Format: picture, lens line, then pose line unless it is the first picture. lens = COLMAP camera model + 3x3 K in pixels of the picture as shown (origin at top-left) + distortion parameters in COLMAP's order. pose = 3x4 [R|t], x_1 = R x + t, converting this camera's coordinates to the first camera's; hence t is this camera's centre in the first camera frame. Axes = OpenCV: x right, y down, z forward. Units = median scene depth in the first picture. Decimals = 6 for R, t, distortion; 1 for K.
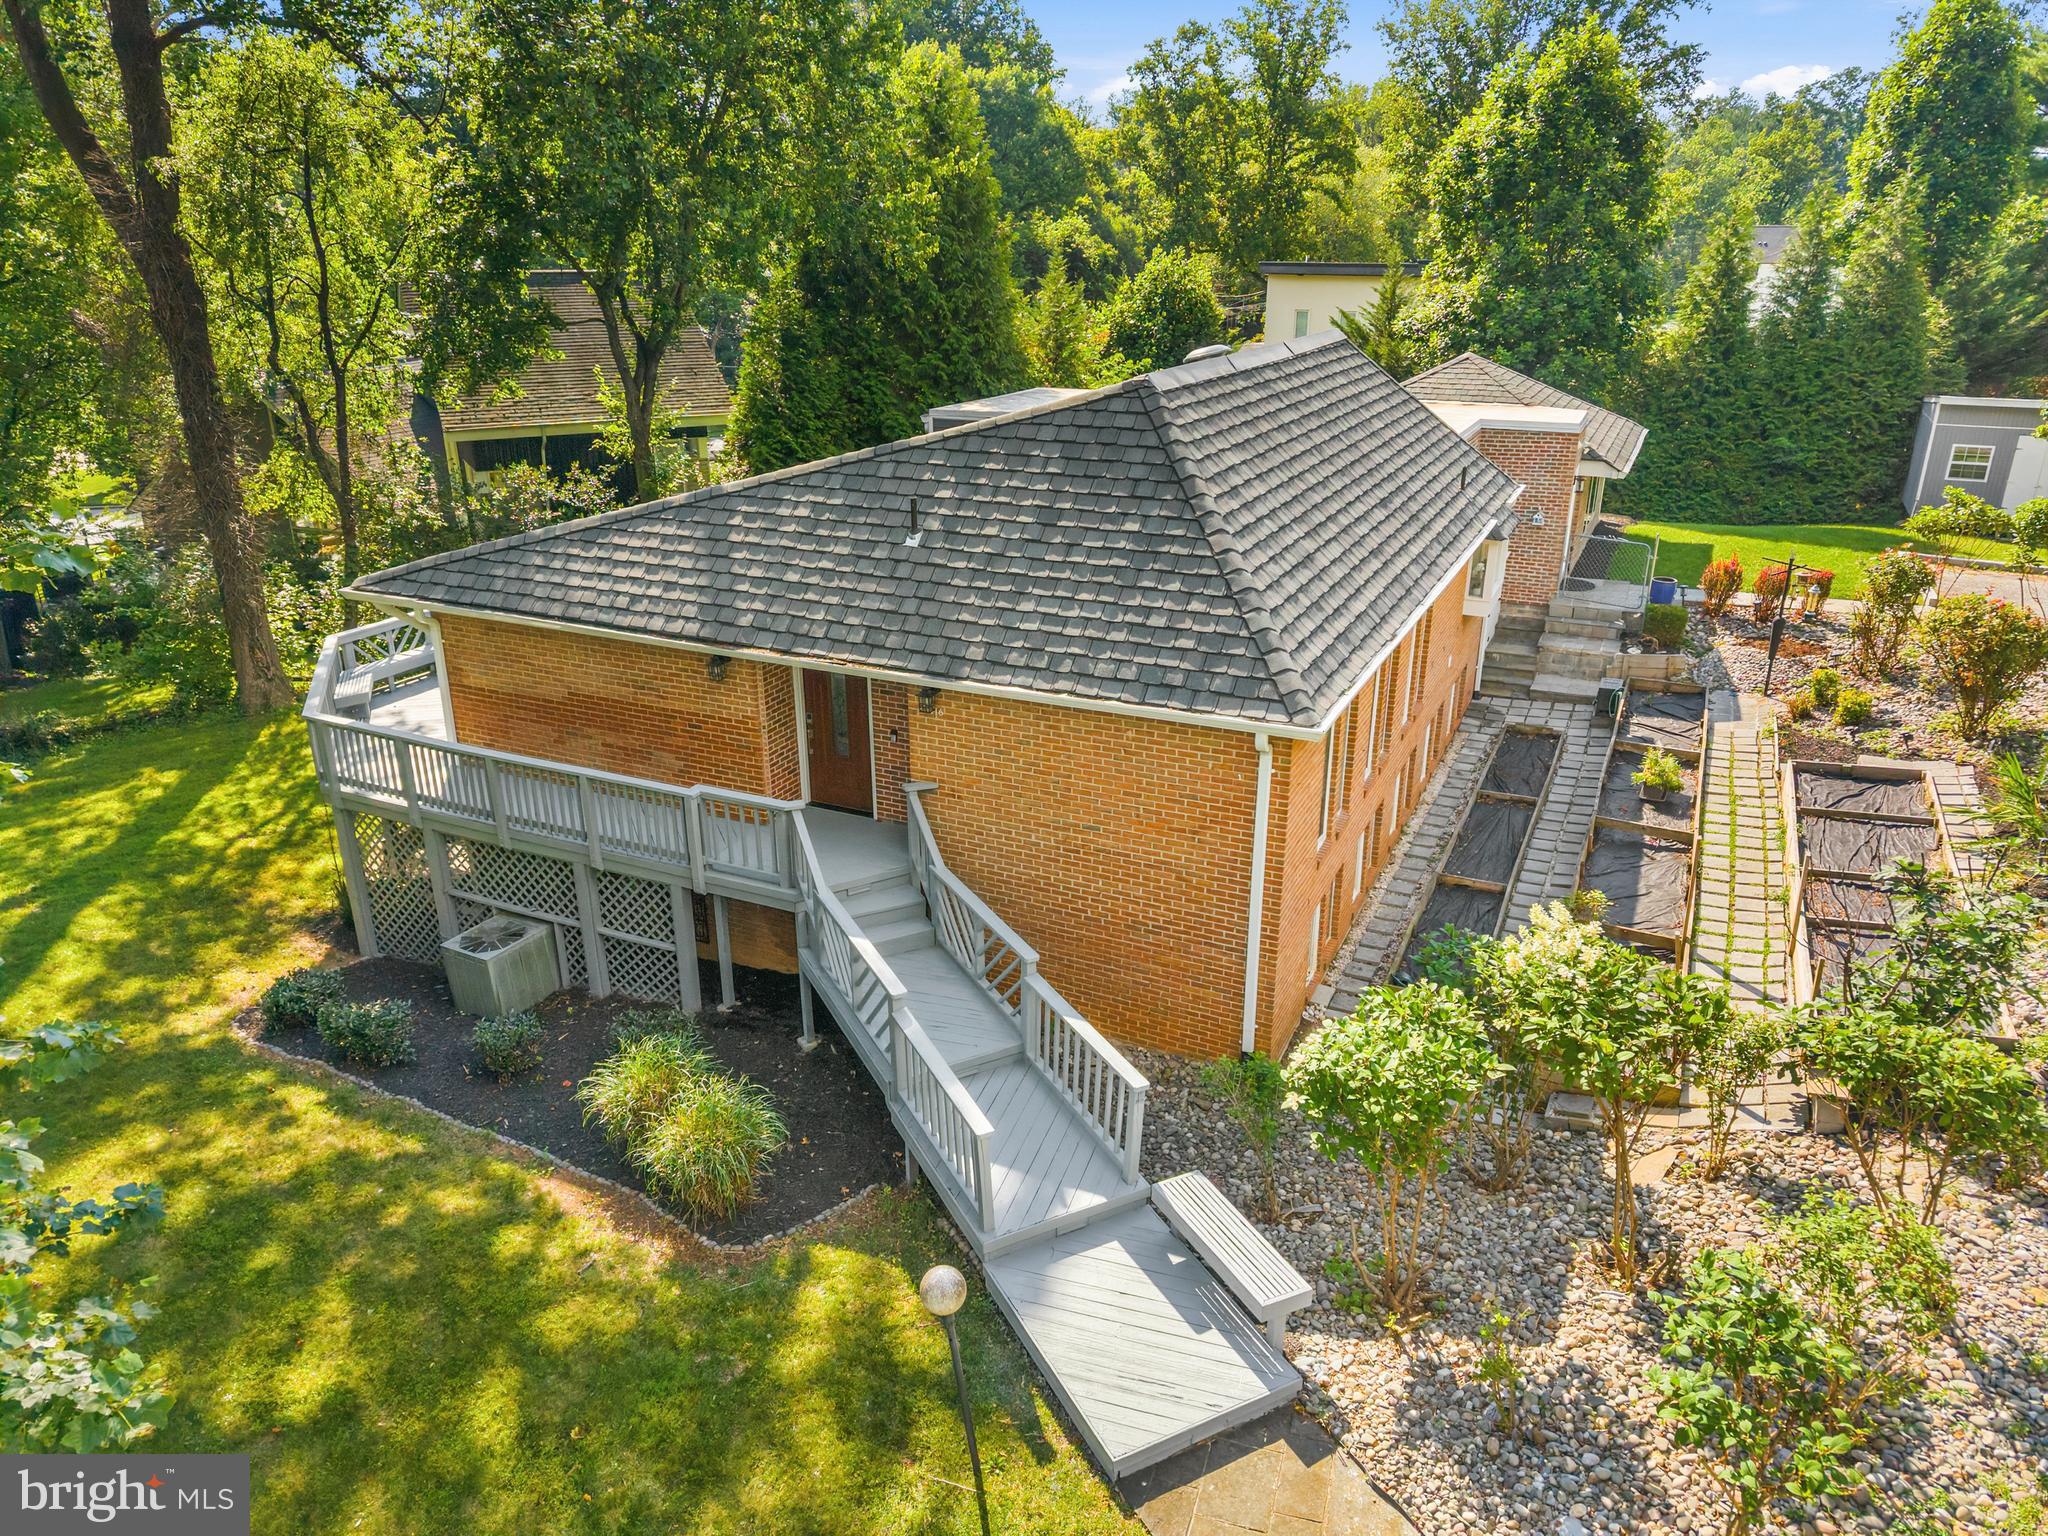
lens RADIAL K [[1407.3, 0, 1024.0], [0, 1407.3, 768.0], [0, 0, 1]] dist [0.001997, 0.000287]
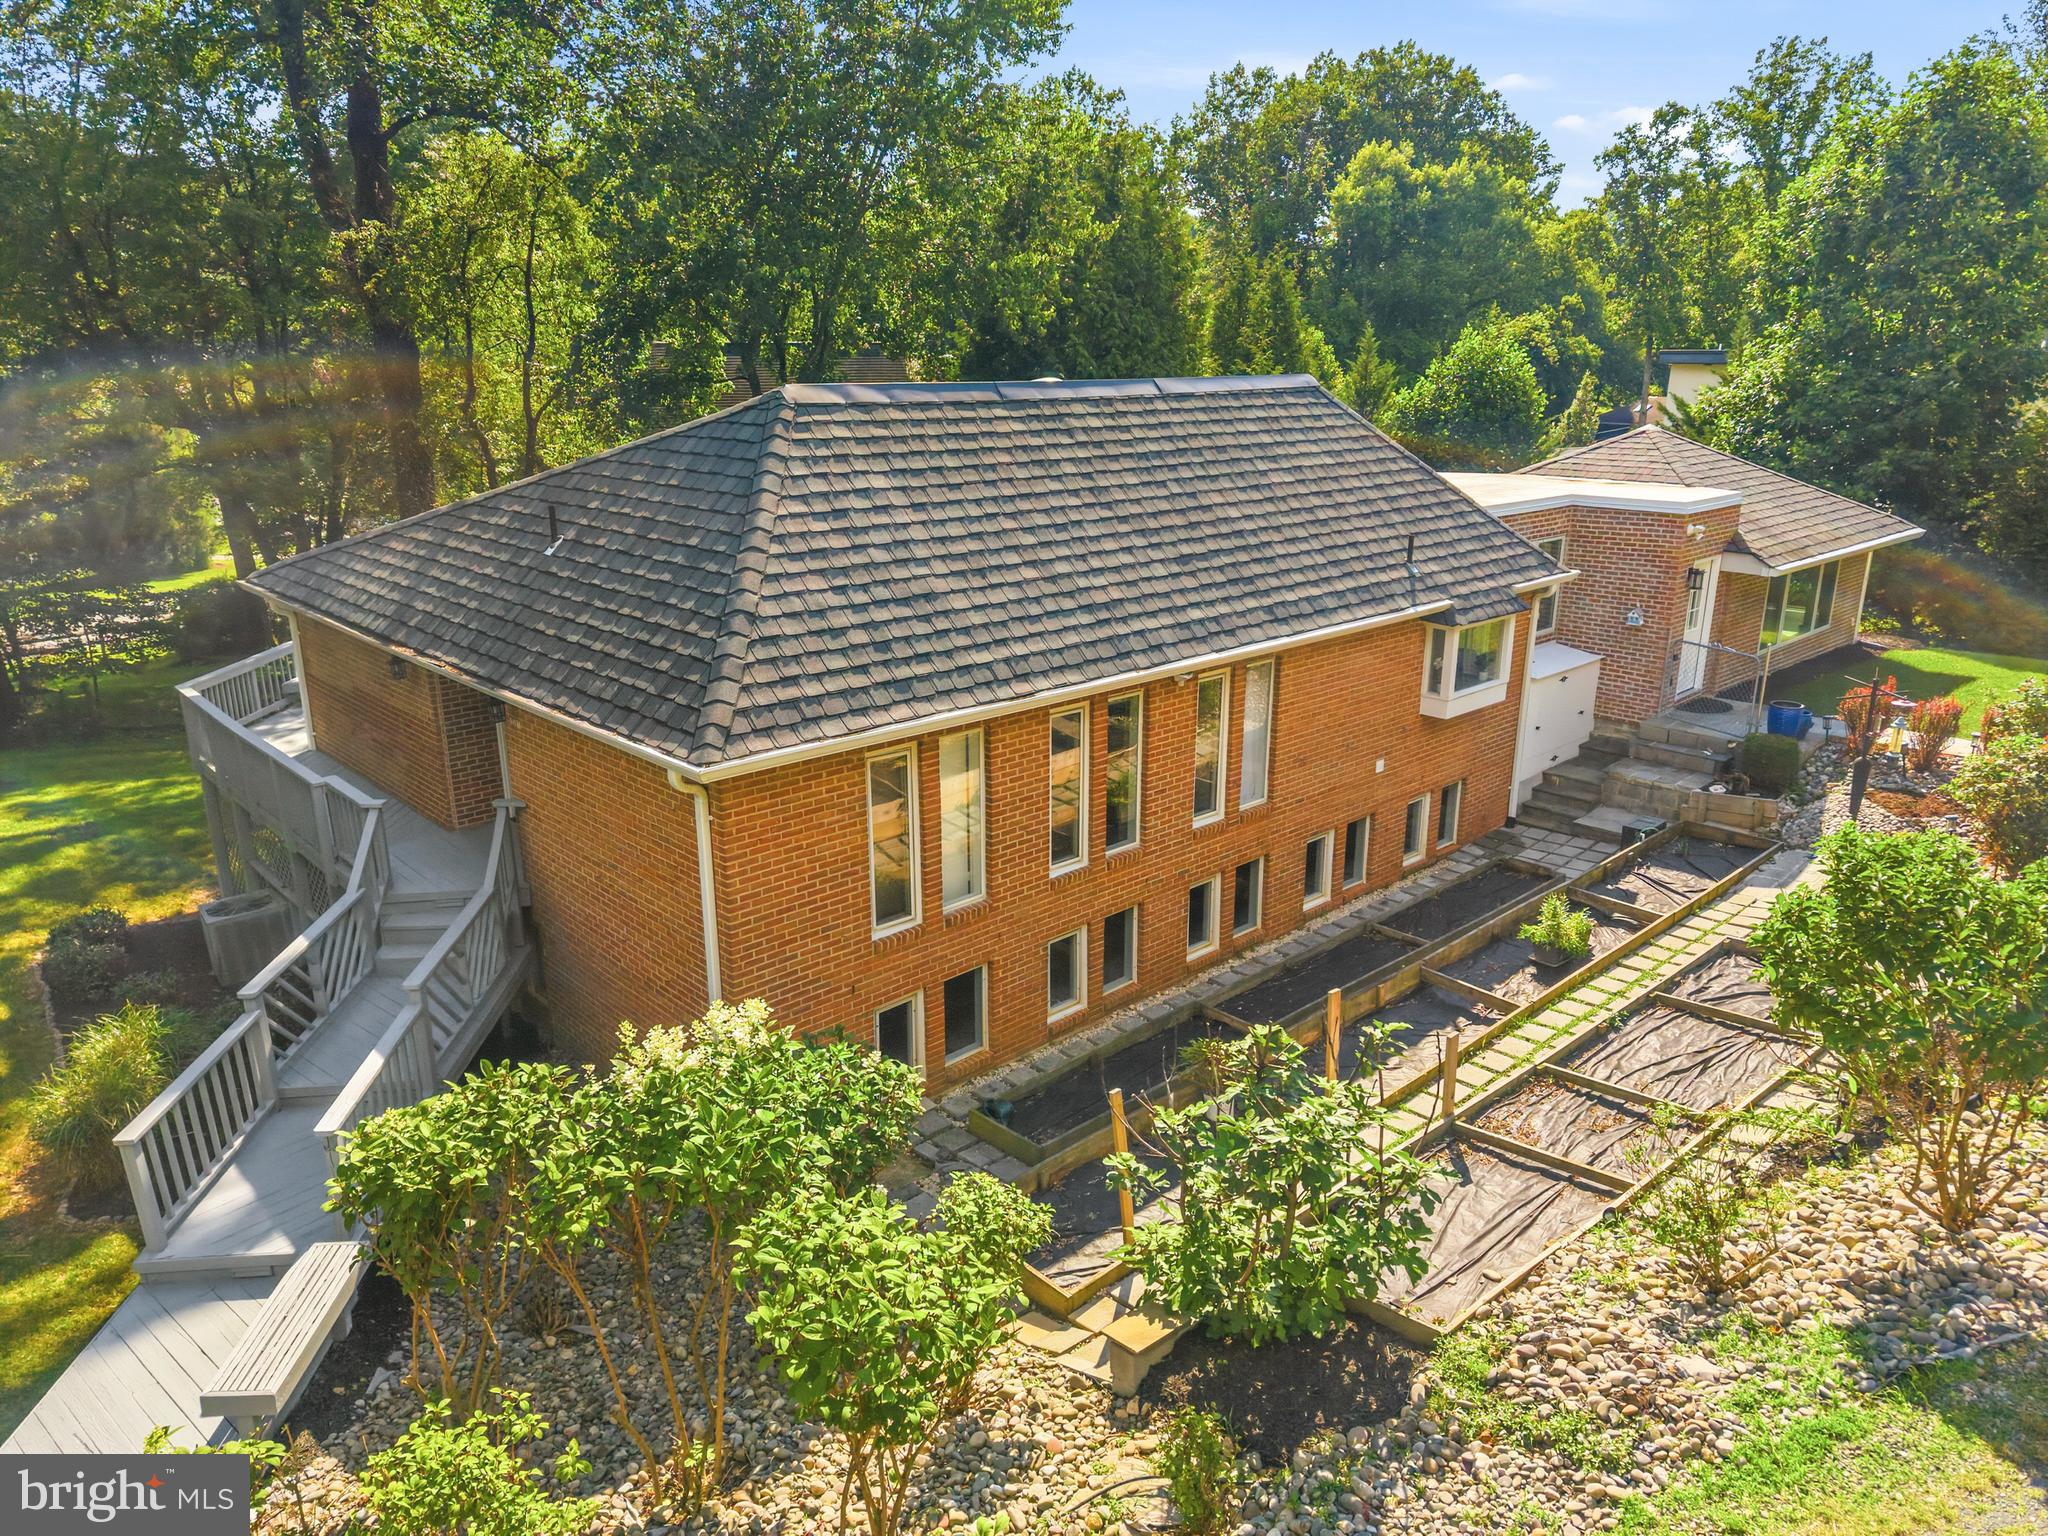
lens RADIAL K [[1389.9, 0, 1035.6], [0, 1389.9, 761.1], [0, 0, 1]] dist [0.037562, -0.039528]
pose [[0.926627, 0.106654, -0.360538, 0.355121], [-0.134023, 0.989628, -0.051706, -0.007812], [0.351284, 0.096233, 0.931310, 0.142519]]
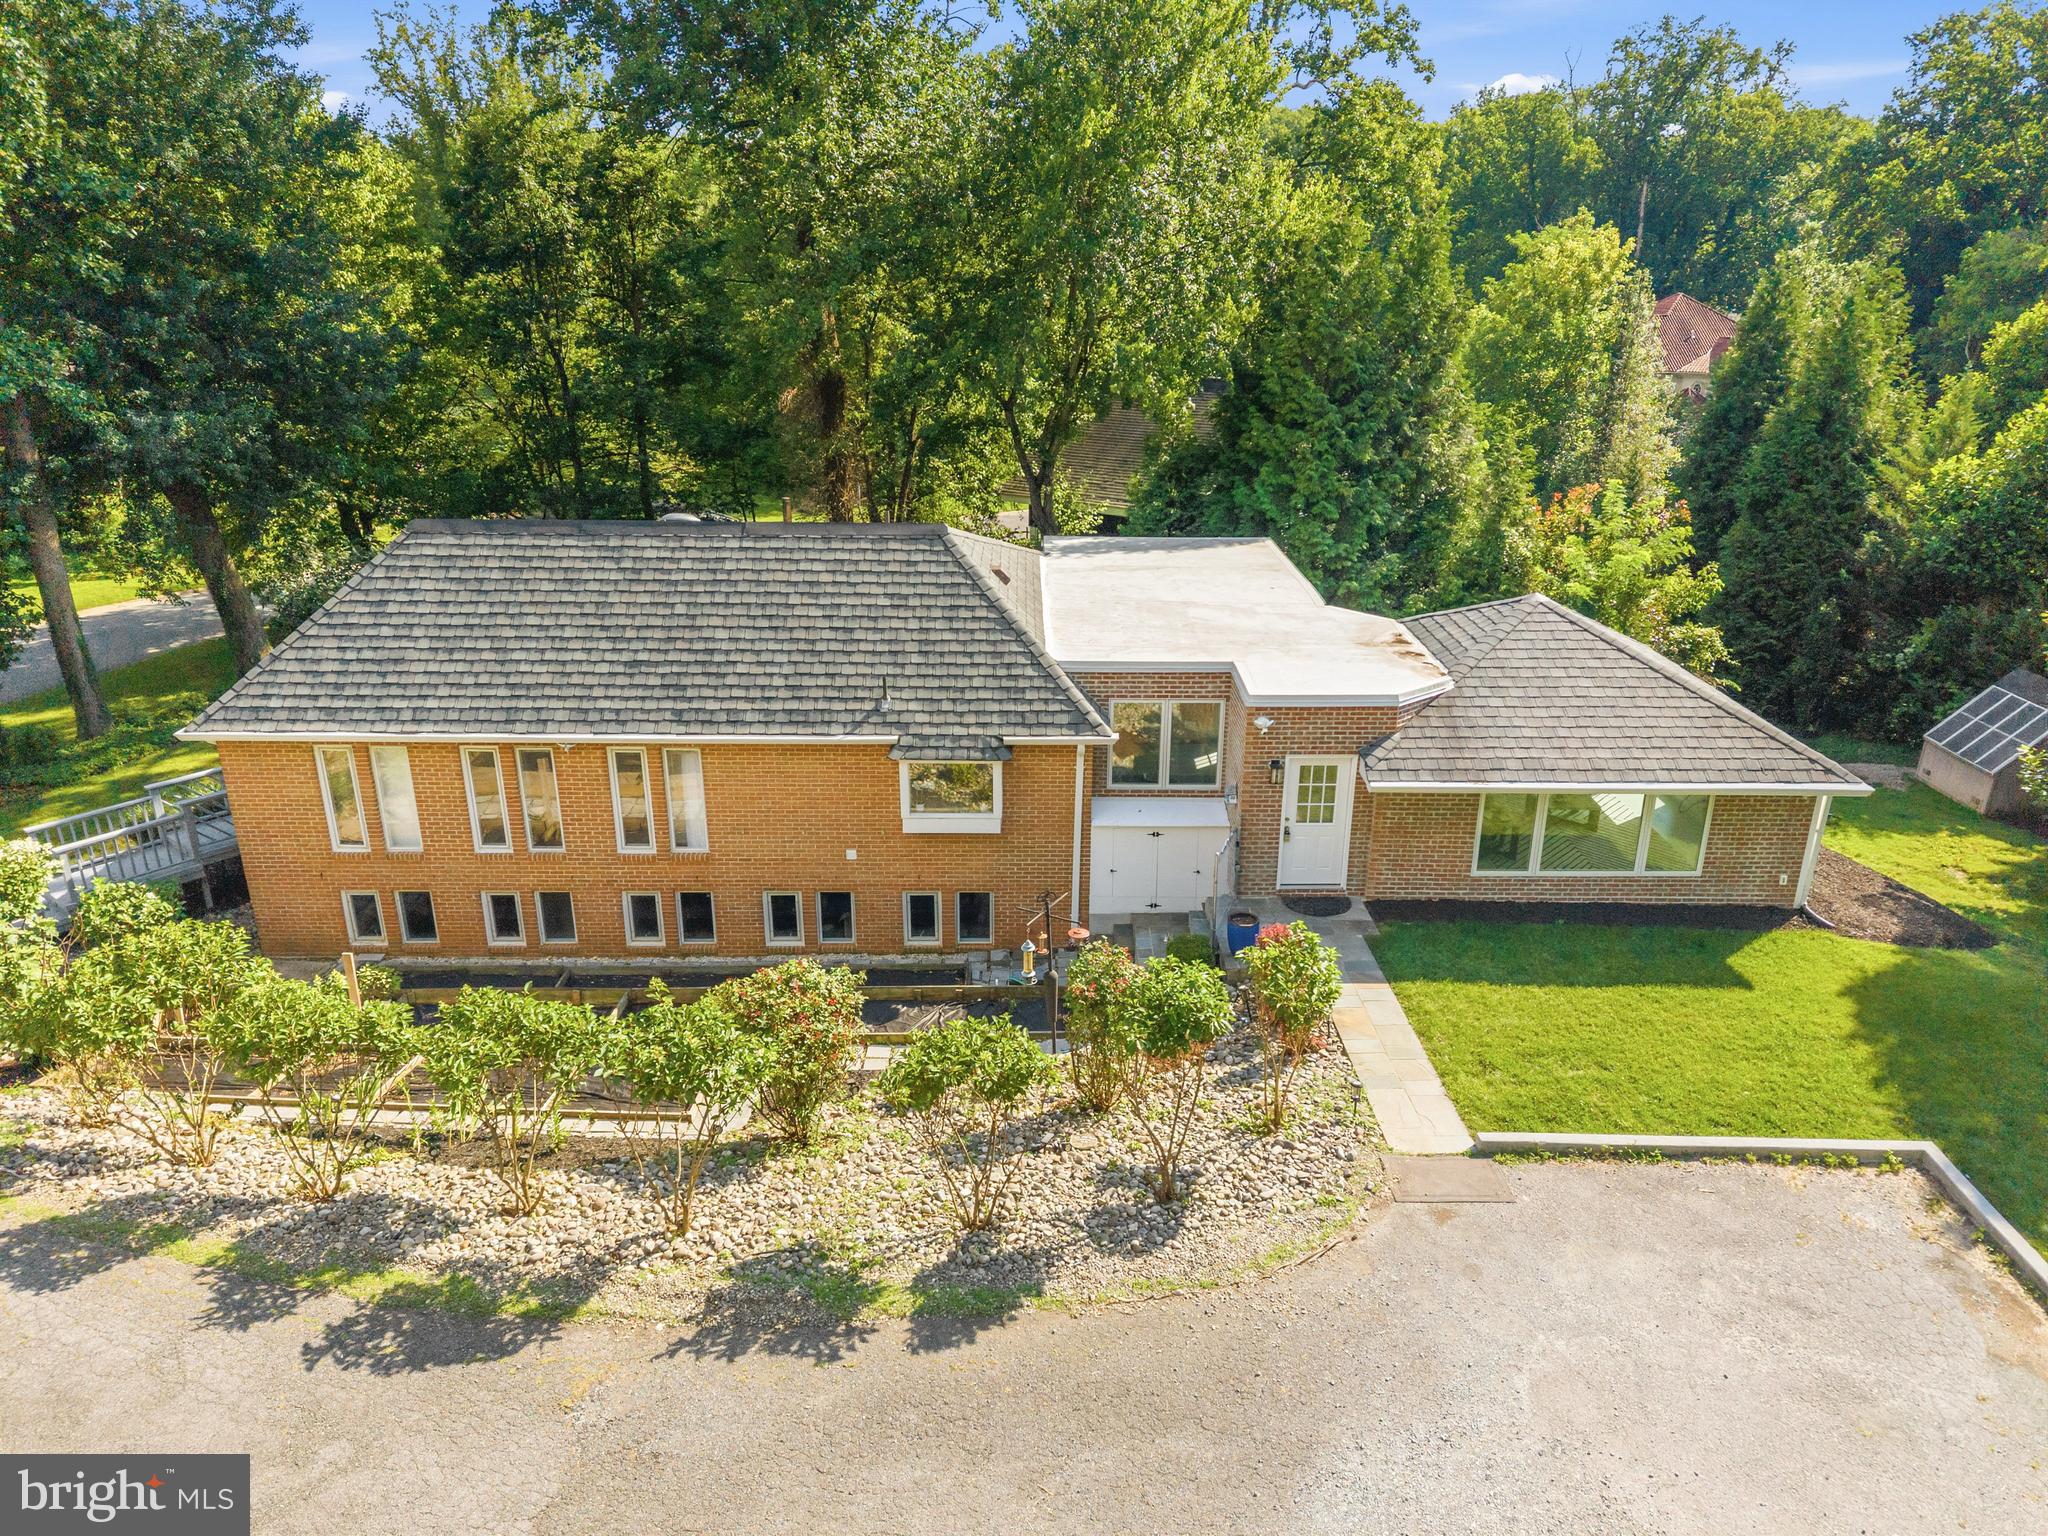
lens RADIAL K [[1389.9, 0, 1035.6], [0, 1389.9, 761.1], [0, 0, 1]] dist [0.037562, -0.039528]
pose [[0.430380, 0.303466, -0.850107, 1.022405], [-0.331523, 0.929114, 0.163830, -0.297340], [0.839563, 0.211321, 0.500478, 0.514651]]
